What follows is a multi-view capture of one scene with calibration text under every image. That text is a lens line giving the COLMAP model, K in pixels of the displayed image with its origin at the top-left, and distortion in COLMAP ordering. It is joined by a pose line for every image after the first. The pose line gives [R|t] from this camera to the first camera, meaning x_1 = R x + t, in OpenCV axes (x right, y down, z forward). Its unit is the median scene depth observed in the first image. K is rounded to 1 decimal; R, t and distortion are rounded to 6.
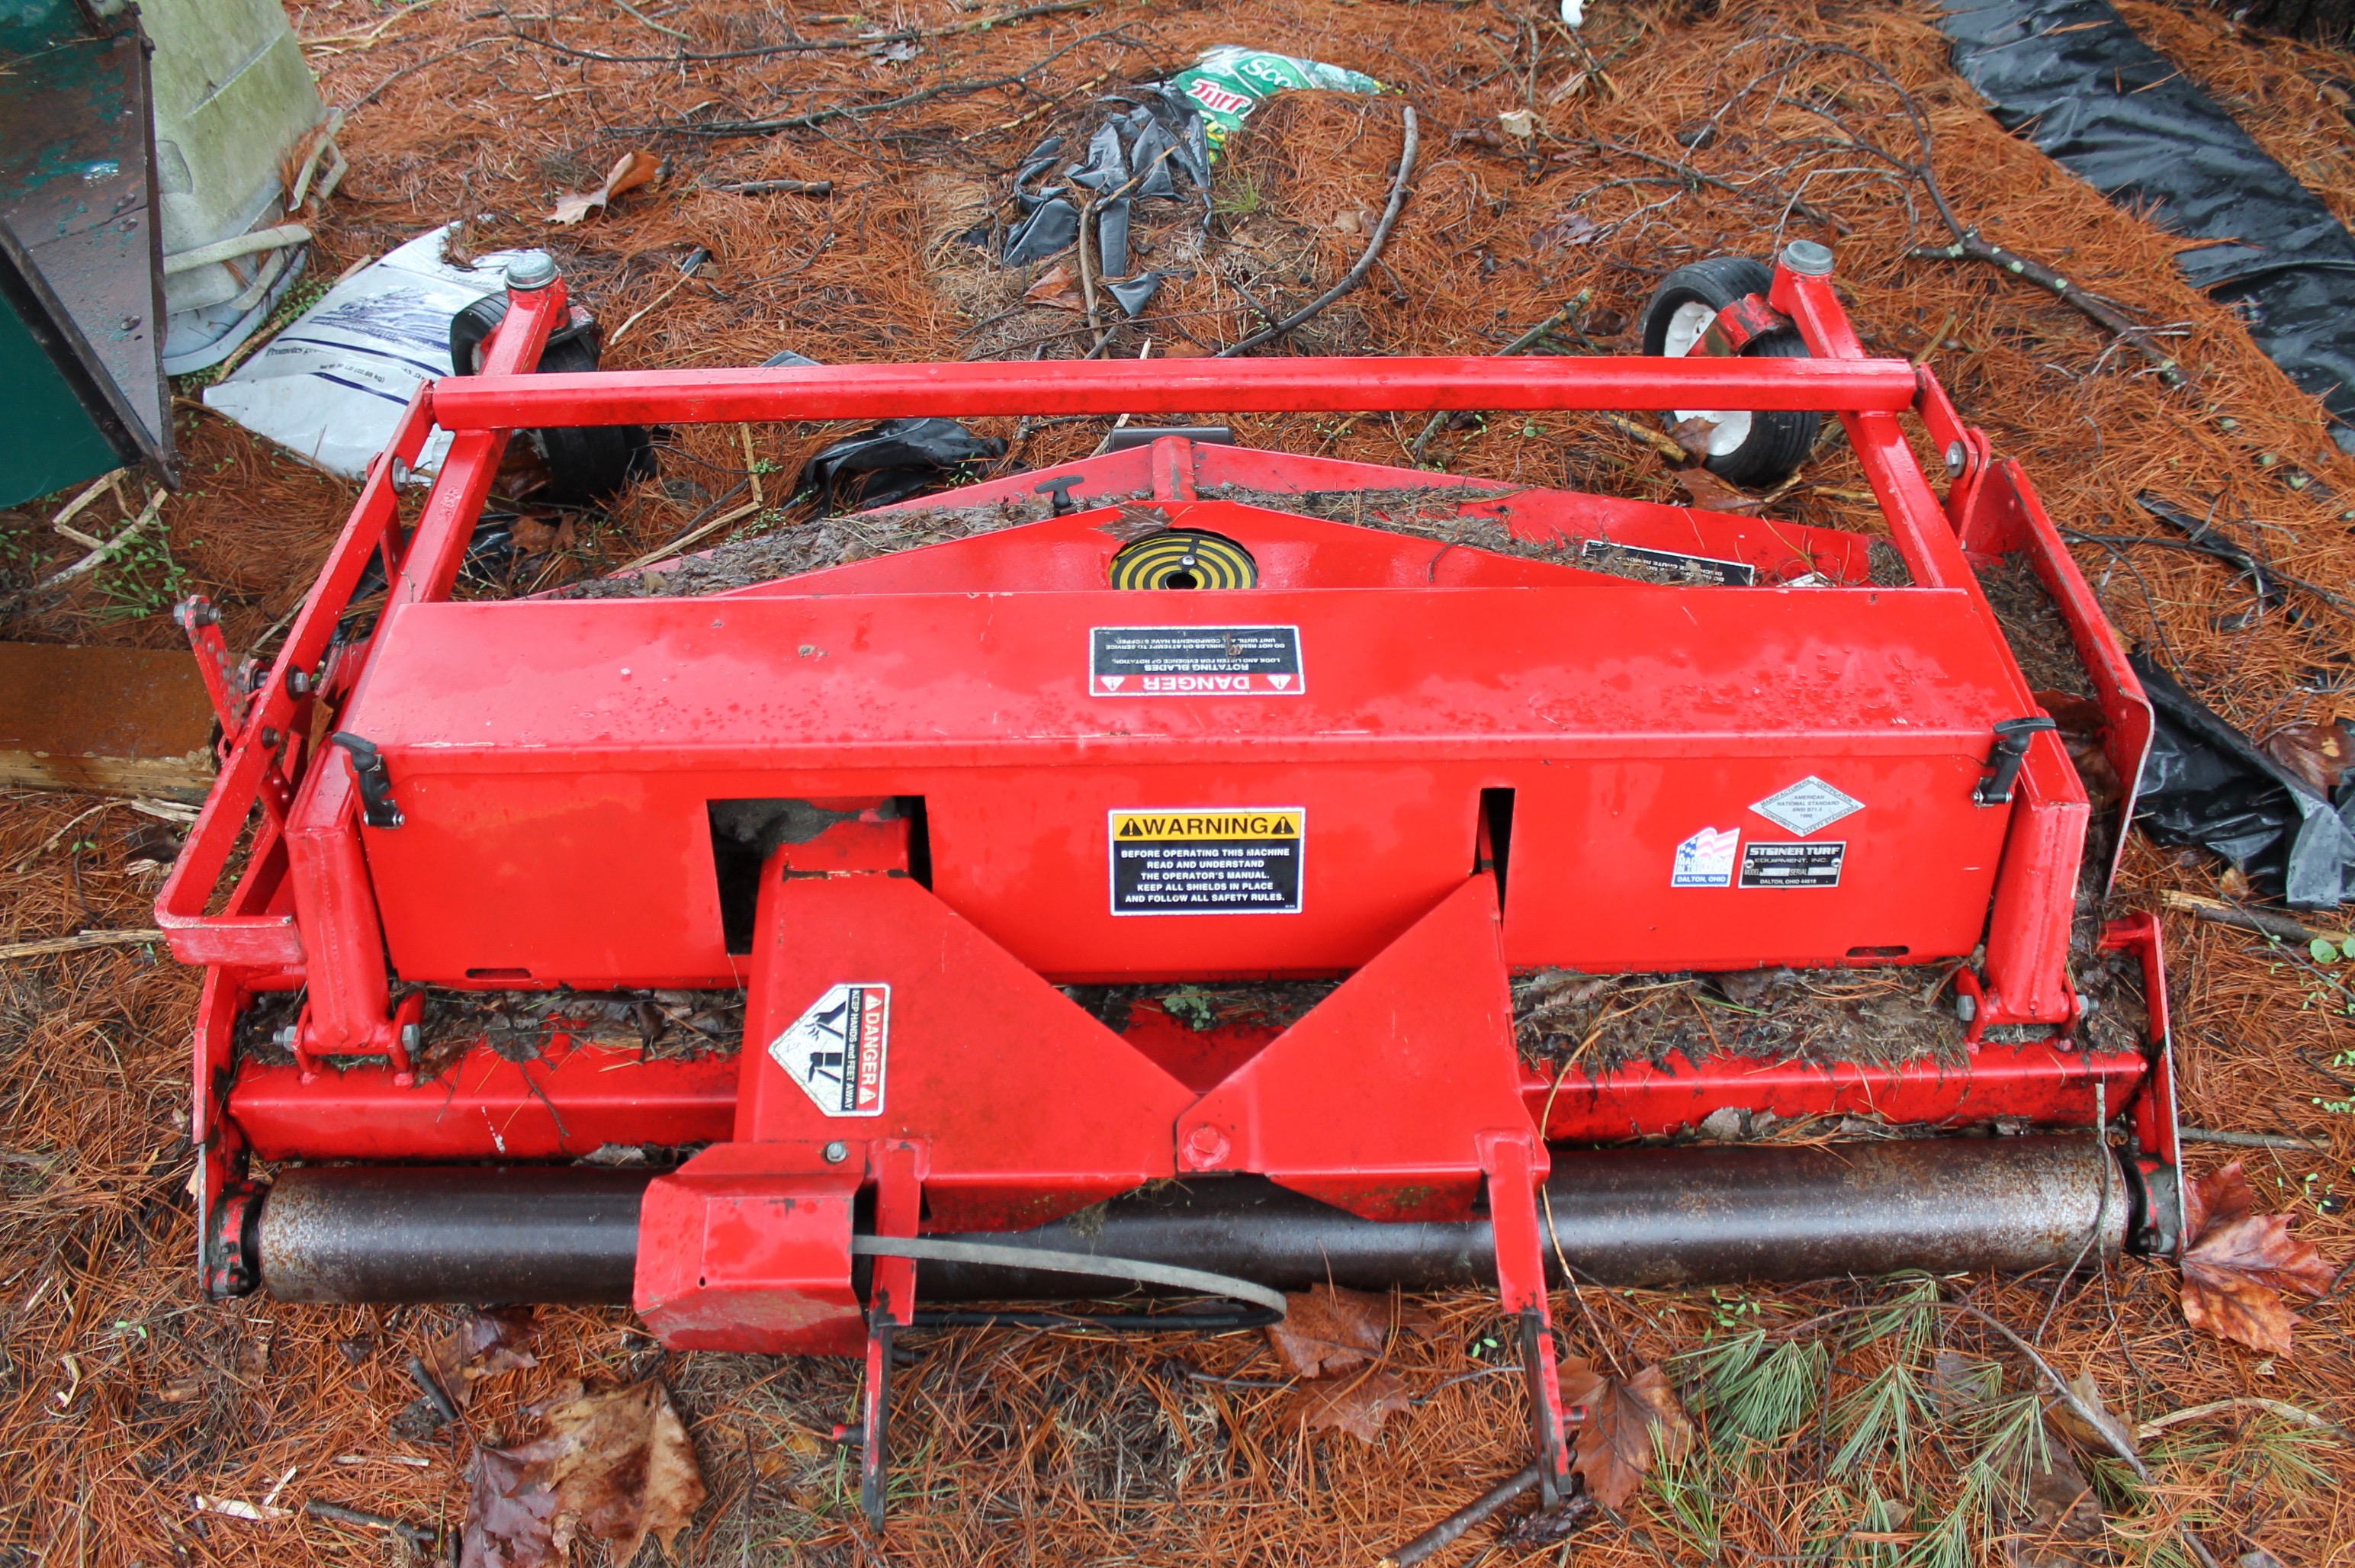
lens RADIAL K [[1966.9, 0, 1183.4], [0, 1966.9, 775.5], [0, 0, 1]] dist [-0.171741, 0.144875]
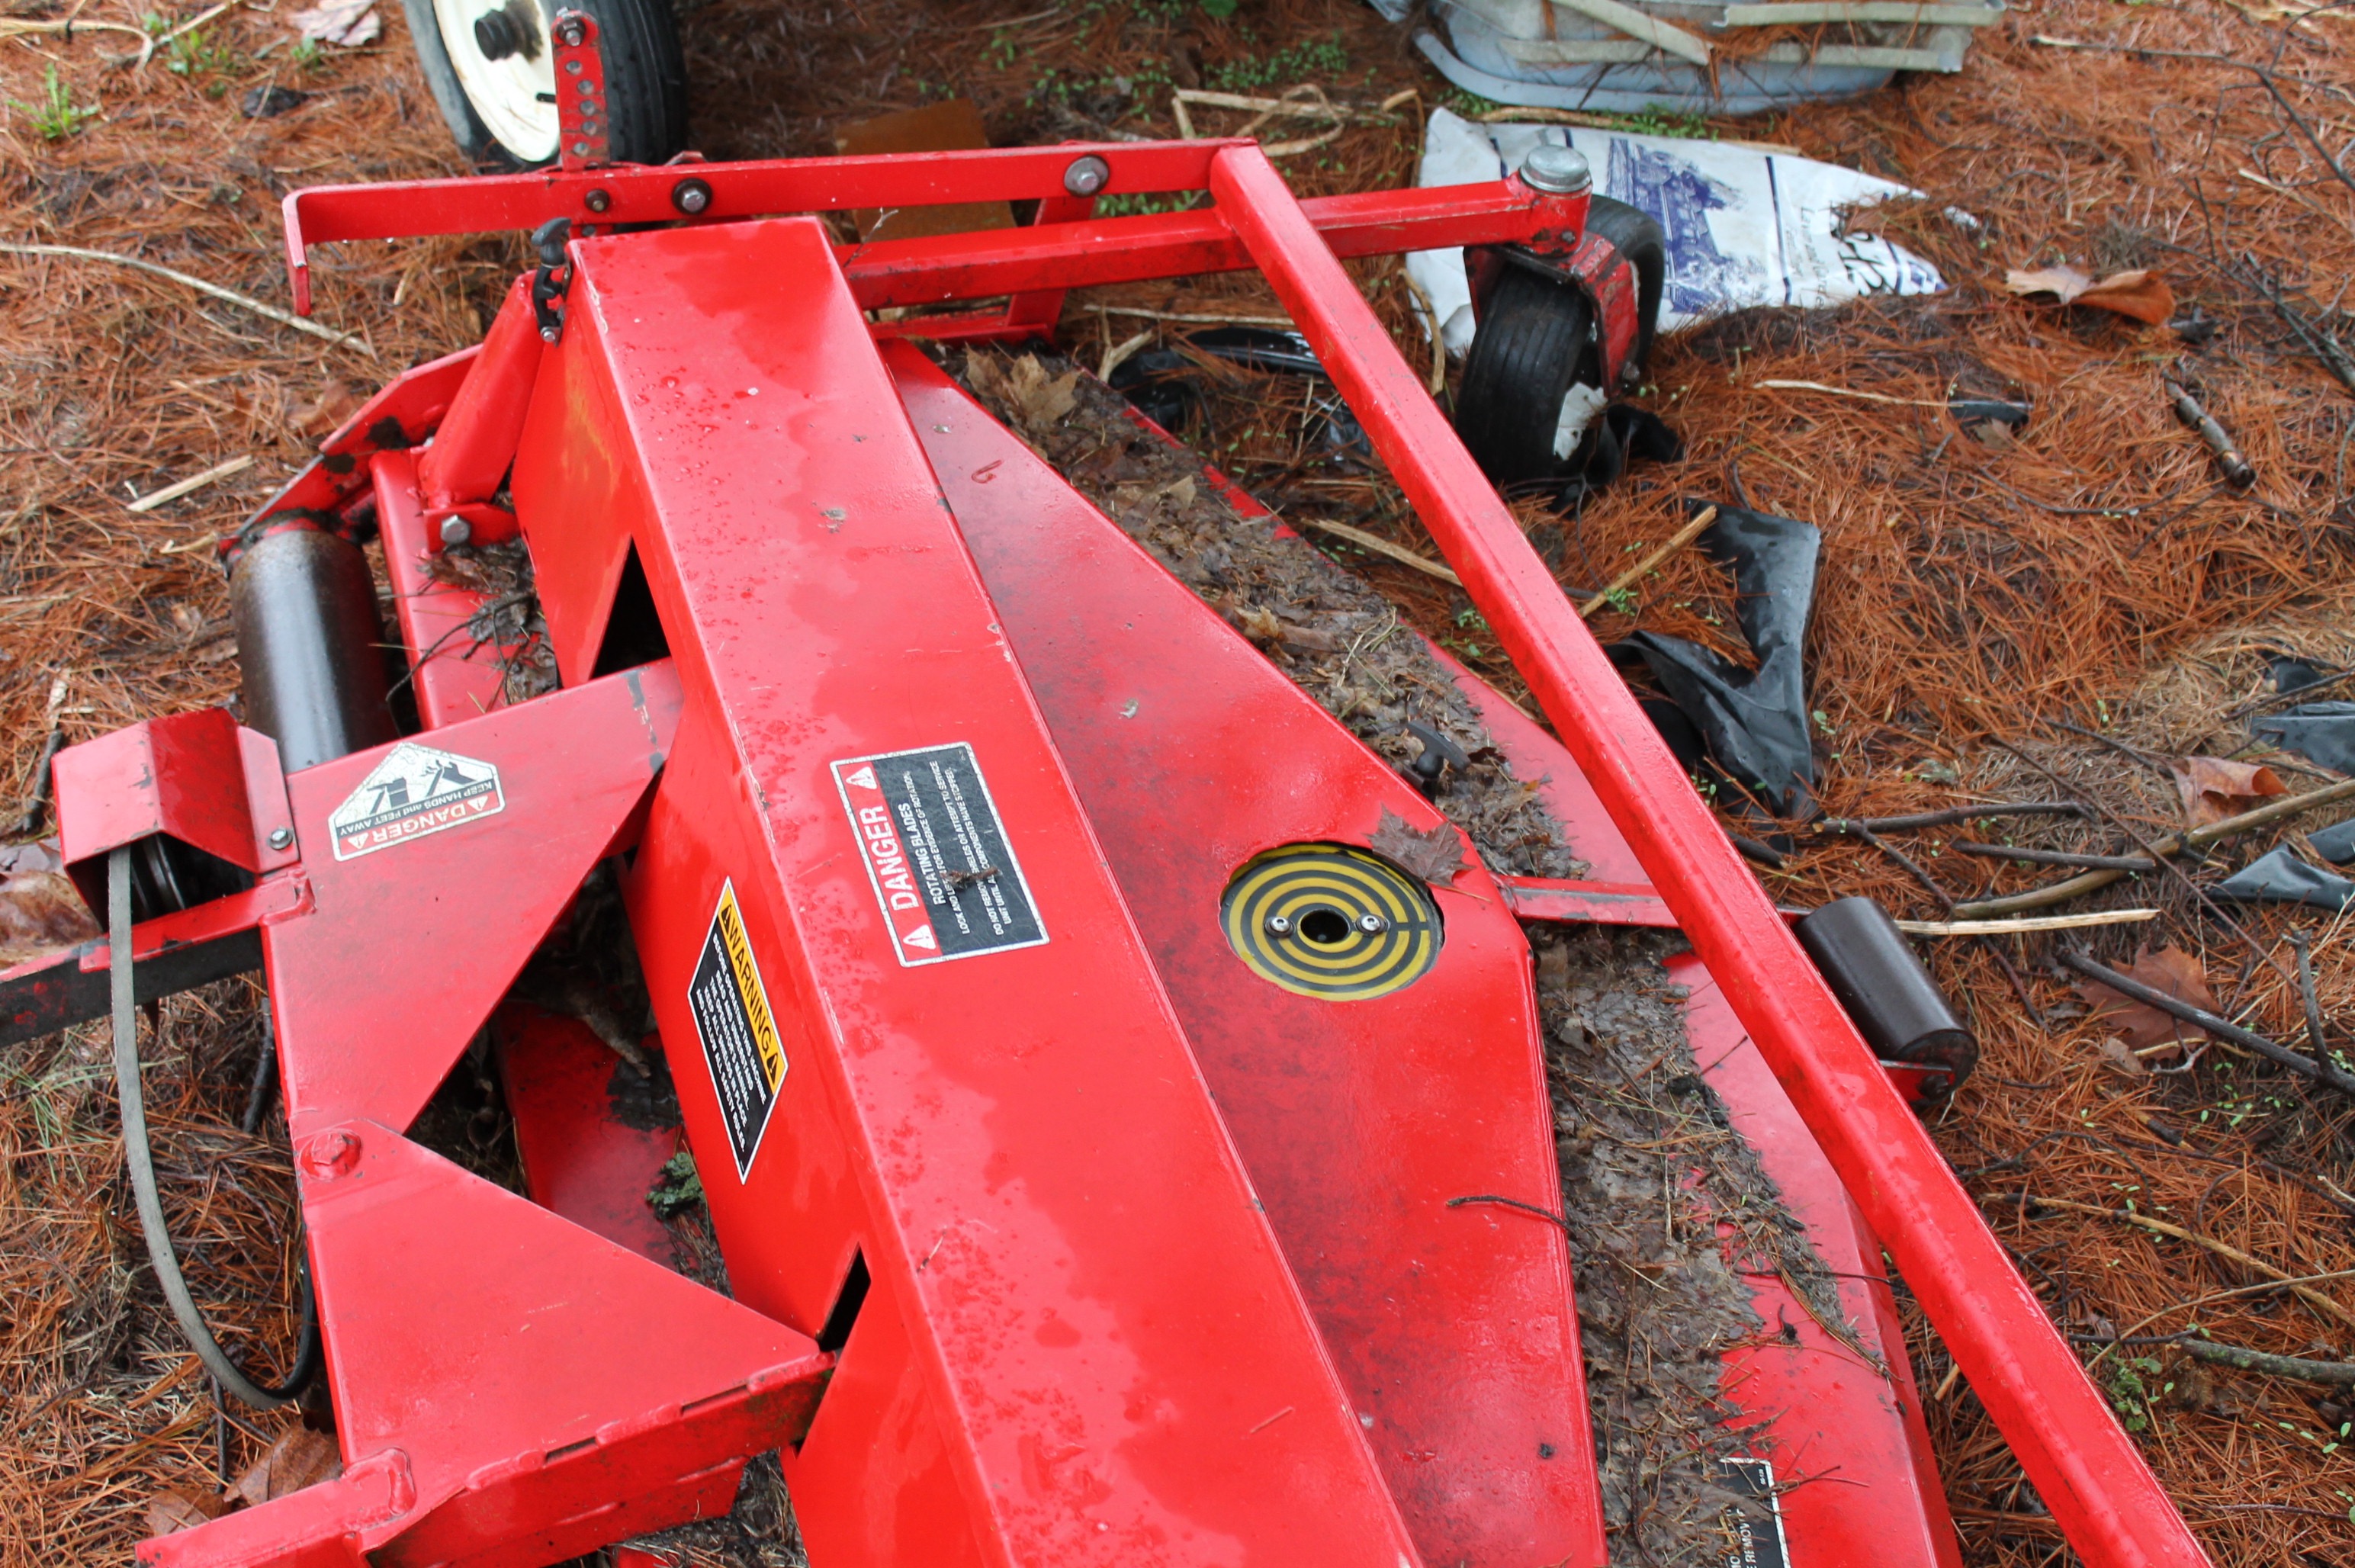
lens RADIAL K [[2863.6, 0, 1177.5], [0, 2863.6, 784.0], [0, 0, 1]] dist [-0.057824, -0.000192]
pose [[0.302244, 0.660586, -0.687222, 0.726621], [-0.733566, 0.621563, 0.274846, -0.421539], [0.608712, 0.421052, 0.672447, 0.354178]]
